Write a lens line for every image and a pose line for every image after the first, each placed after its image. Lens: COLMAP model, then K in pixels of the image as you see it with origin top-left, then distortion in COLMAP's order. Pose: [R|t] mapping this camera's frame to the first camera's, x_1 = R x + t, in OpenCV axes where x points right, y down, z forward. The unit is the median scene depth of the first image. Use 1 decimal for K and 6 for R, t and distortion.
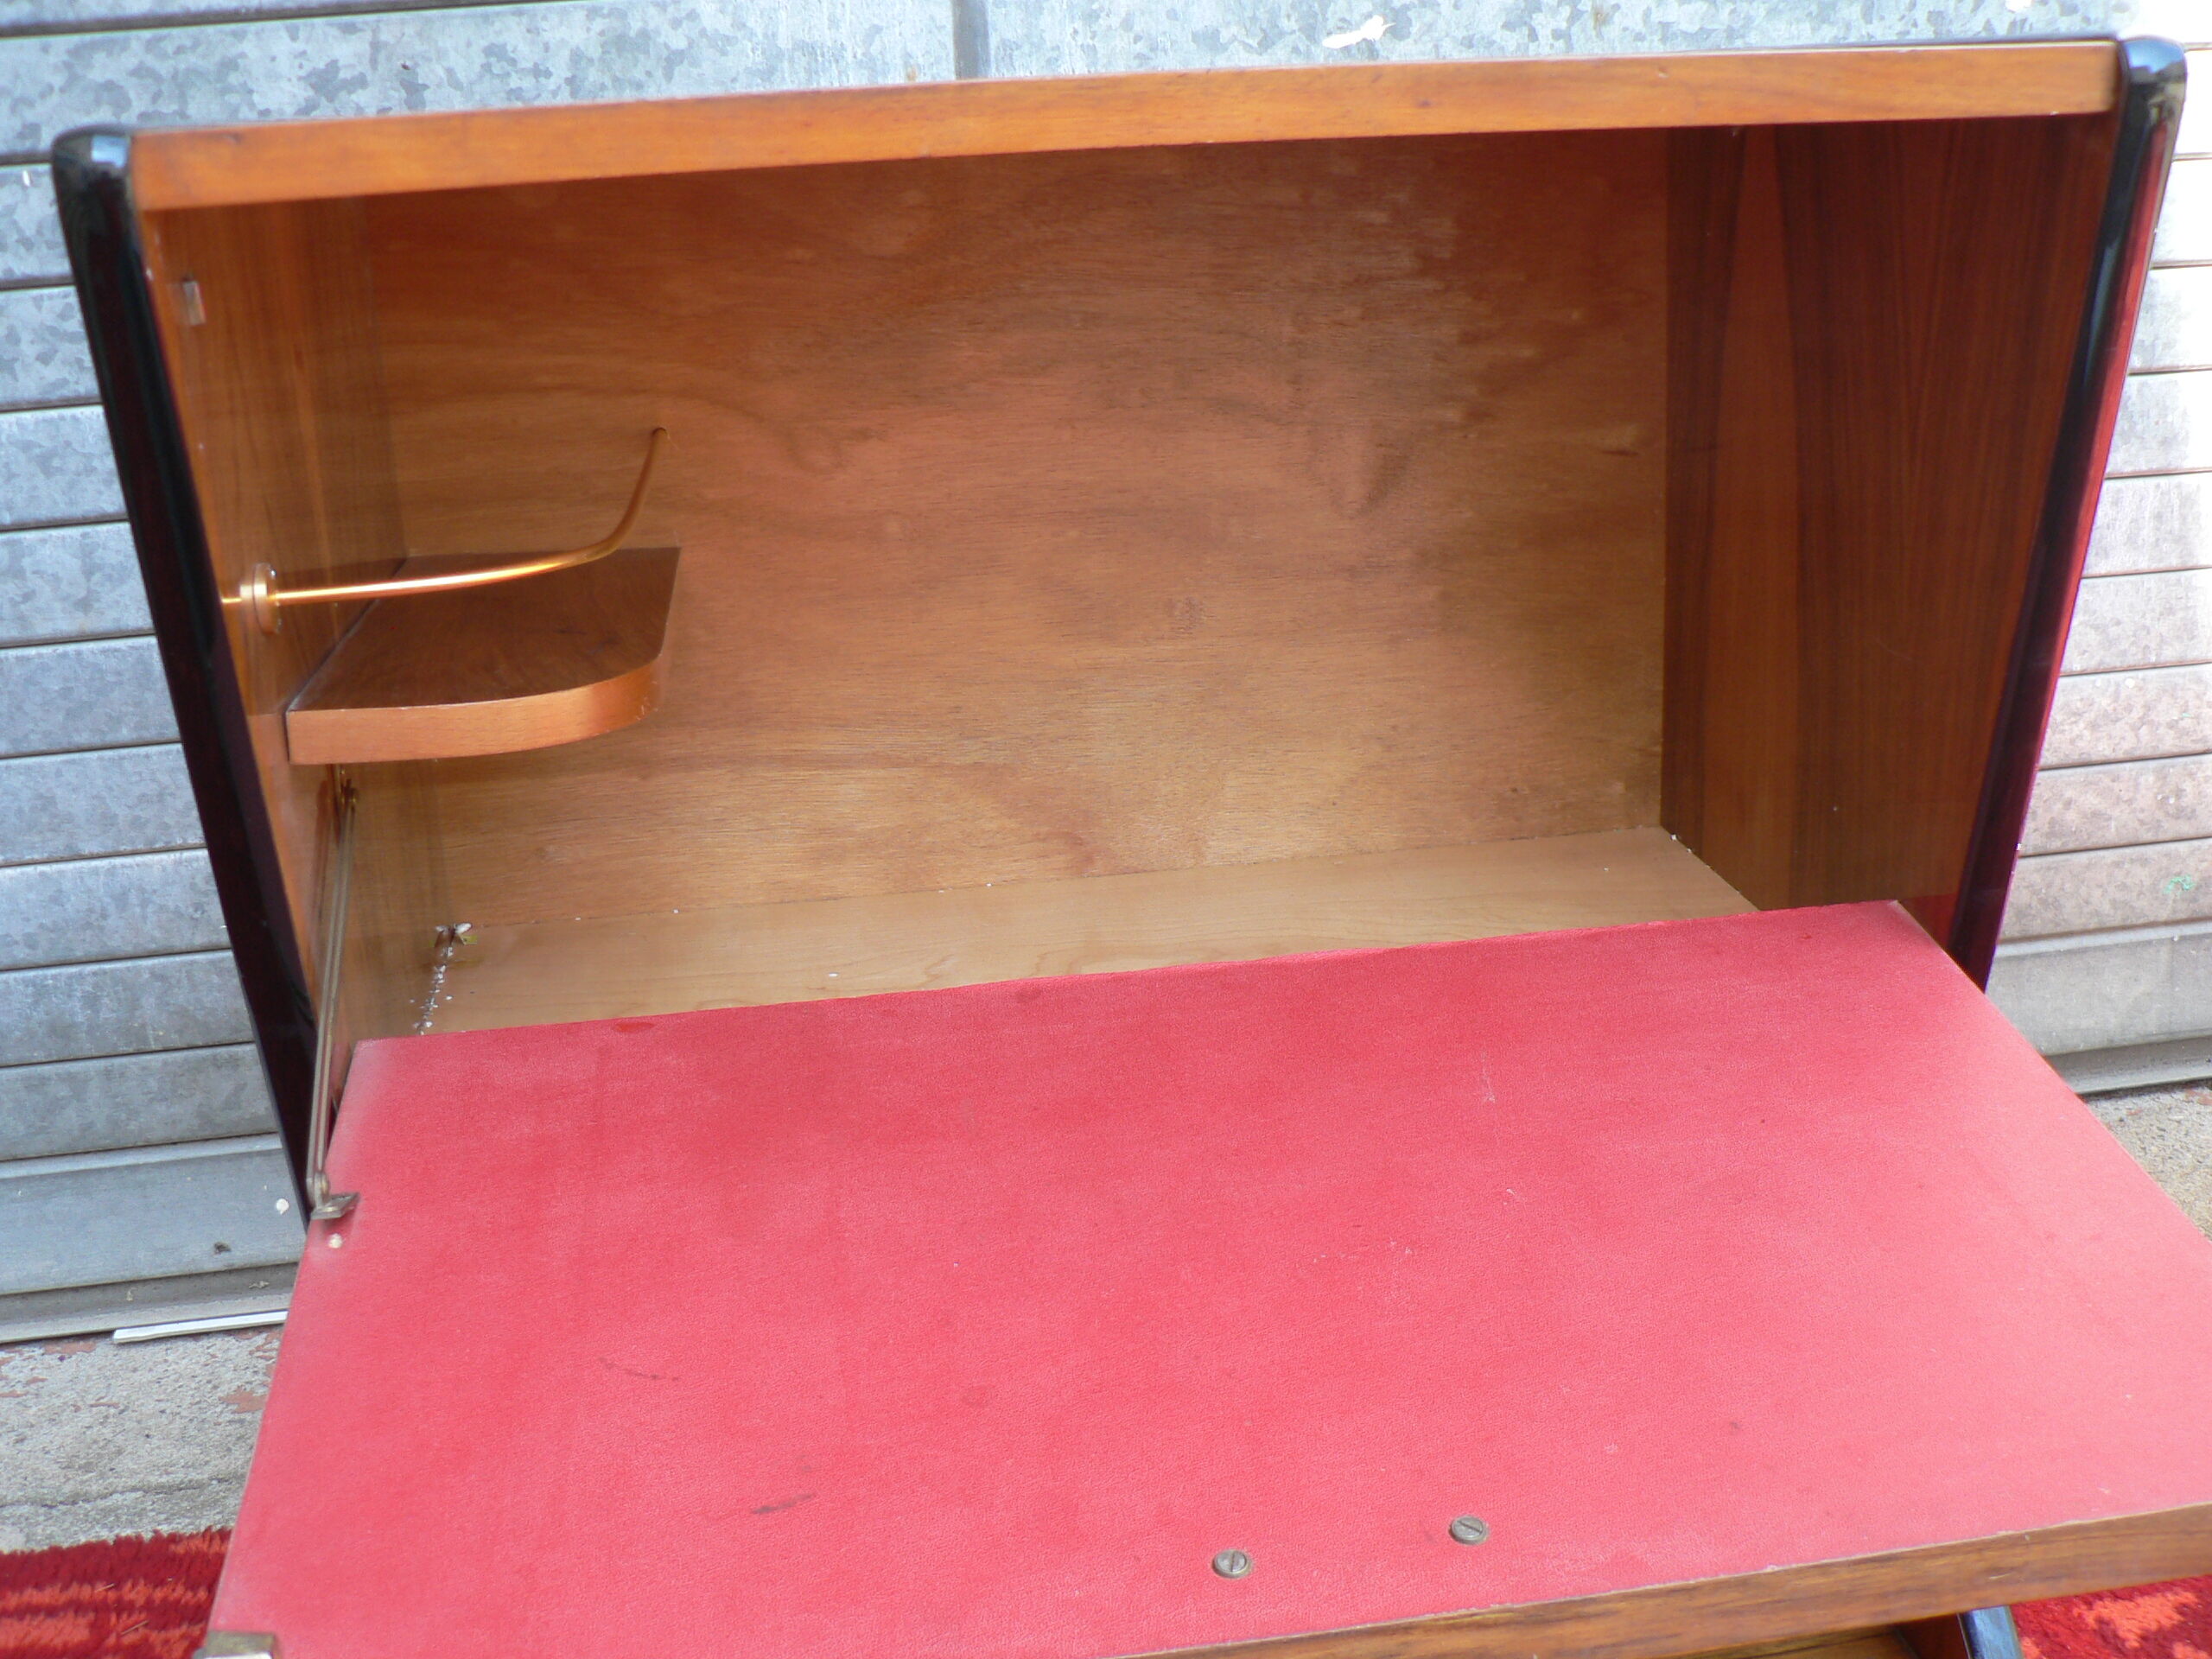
lens RADIAL K [[2388.6, 0, 1106.0], [0, 2388.6, 829.5], [0, 0, 1]] dist [-0.200143, 0.216772]
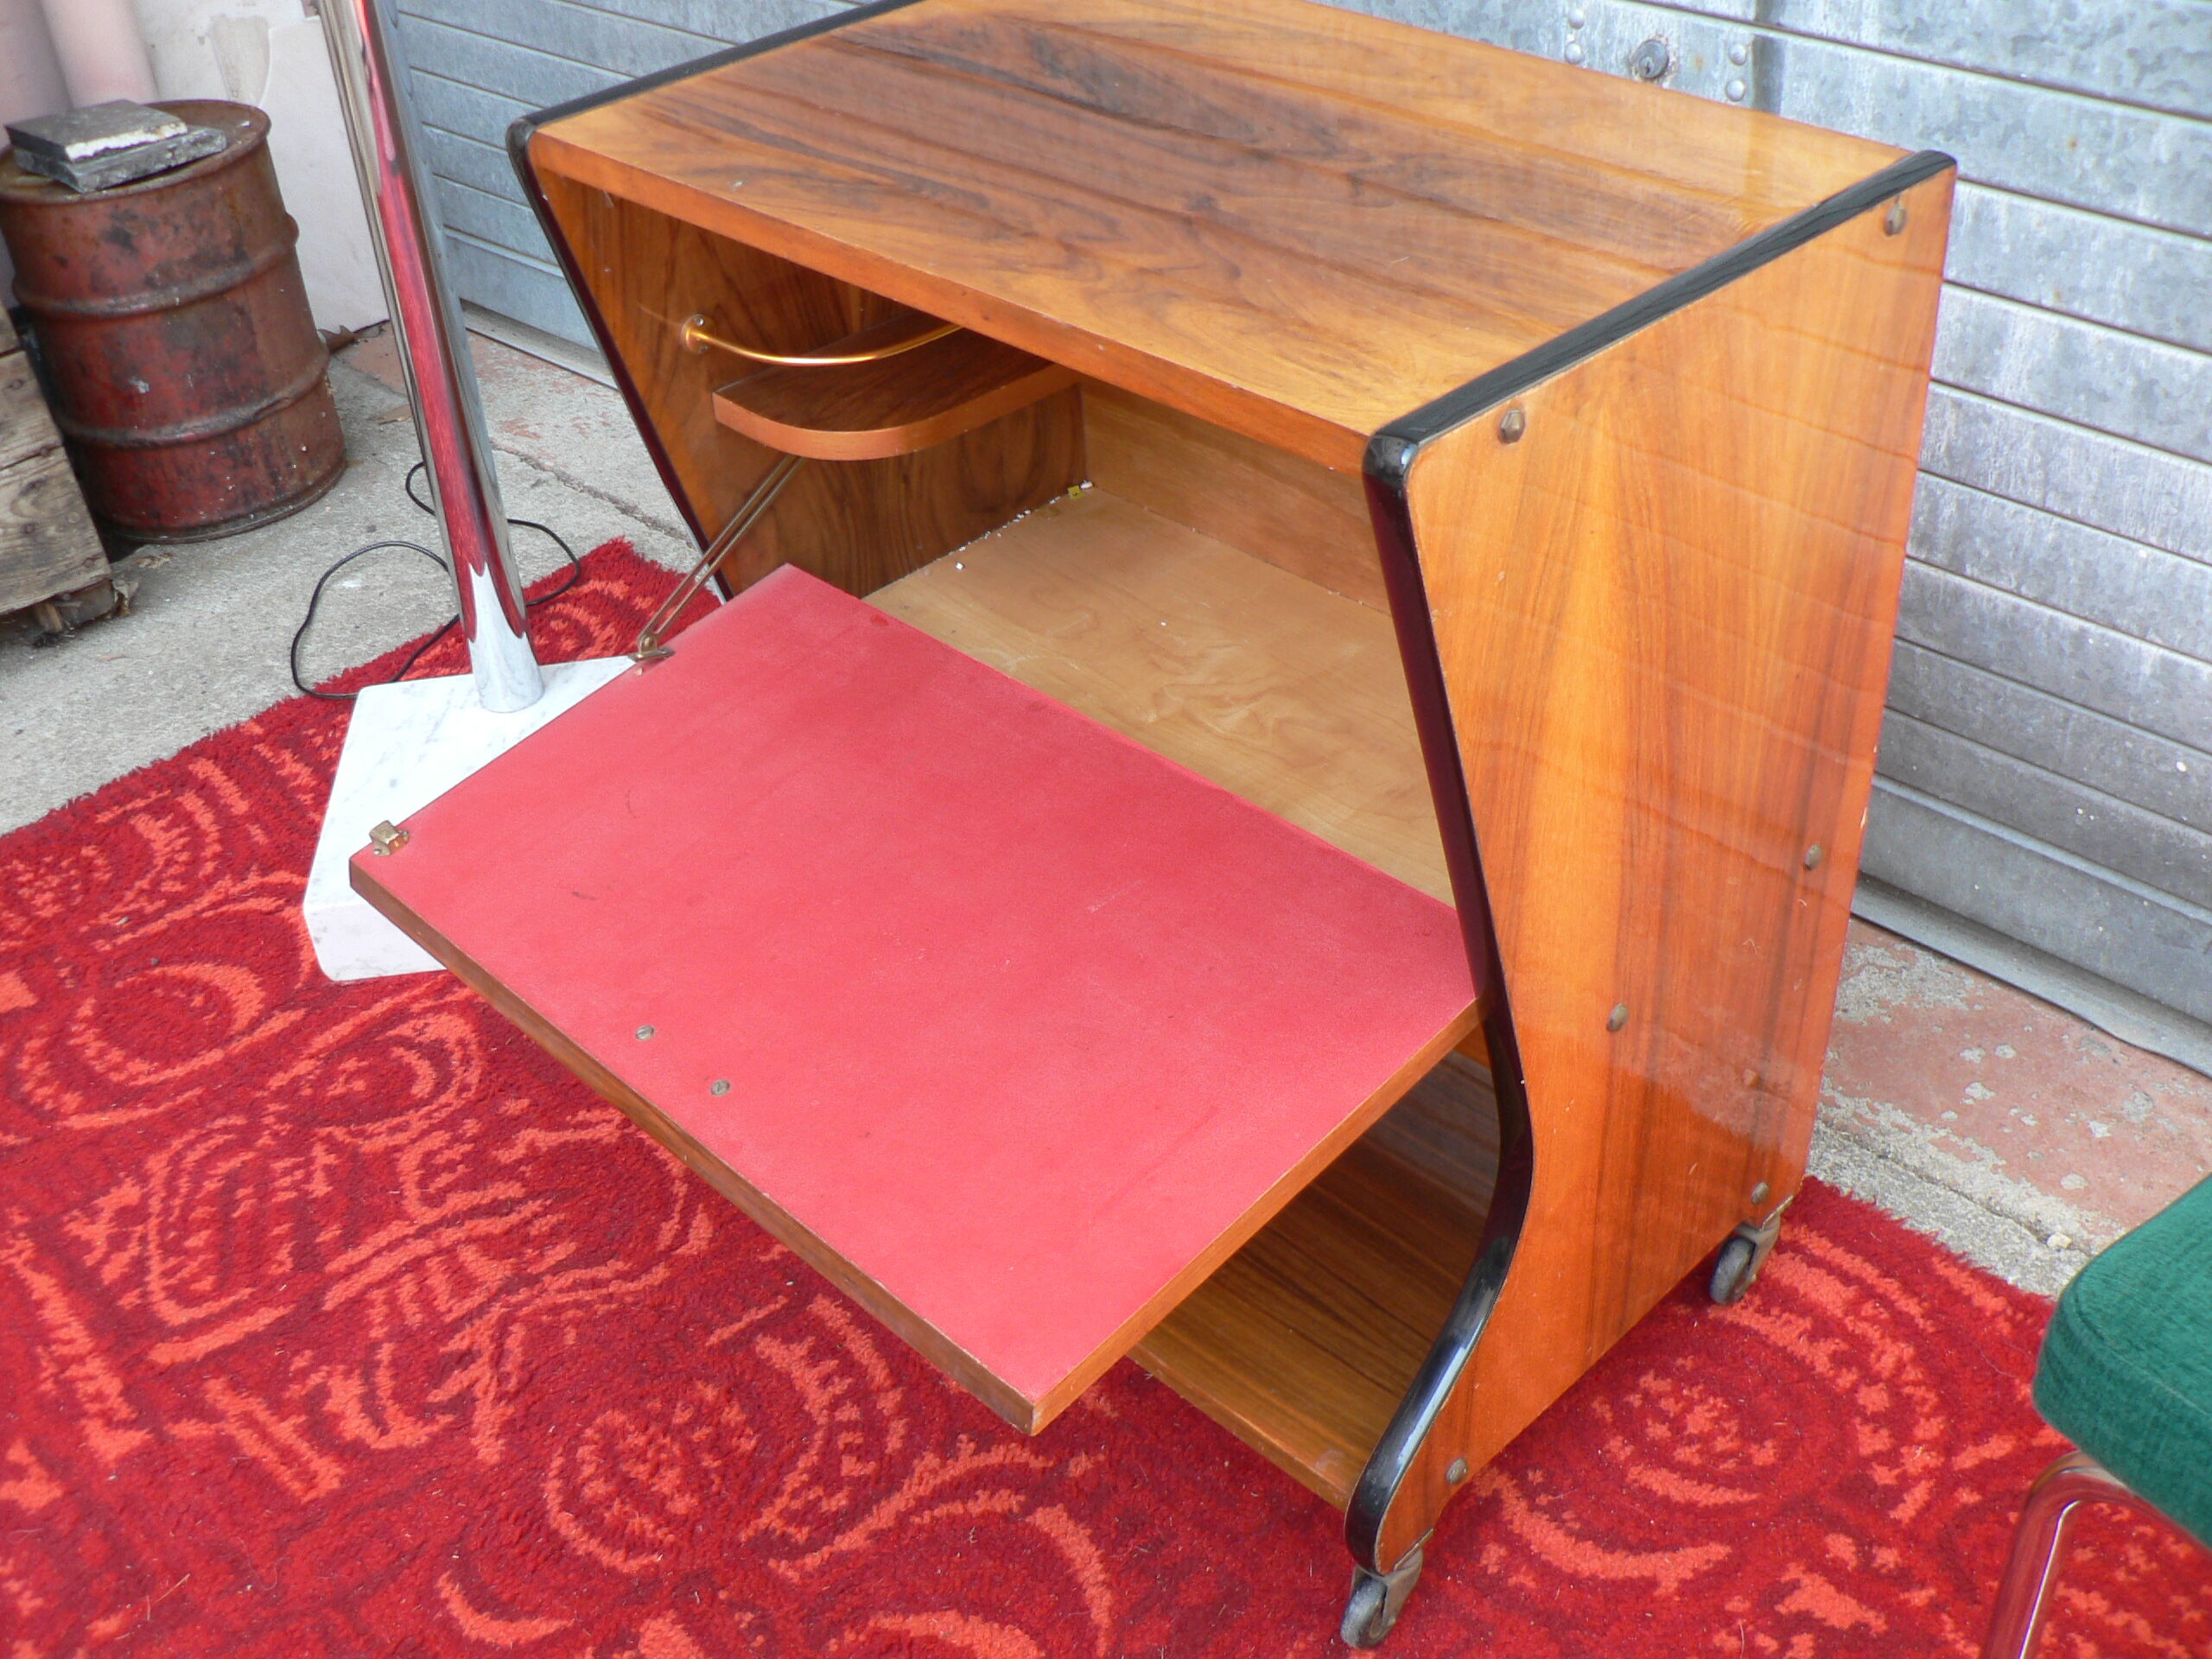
lens RADIAL K [[2388.6, 0, 1106.0], [0, 2388.6, 829.5], [0, 0, 1]] dist [-0.200143, 0.216772]
pose [[0.592315, 0.479496, -0.647492, 0.661389], [-0.217243, 0.868915, 0.444739, -0.357962], [0.775866, -0.122762, 0.618839, 0.037262]]
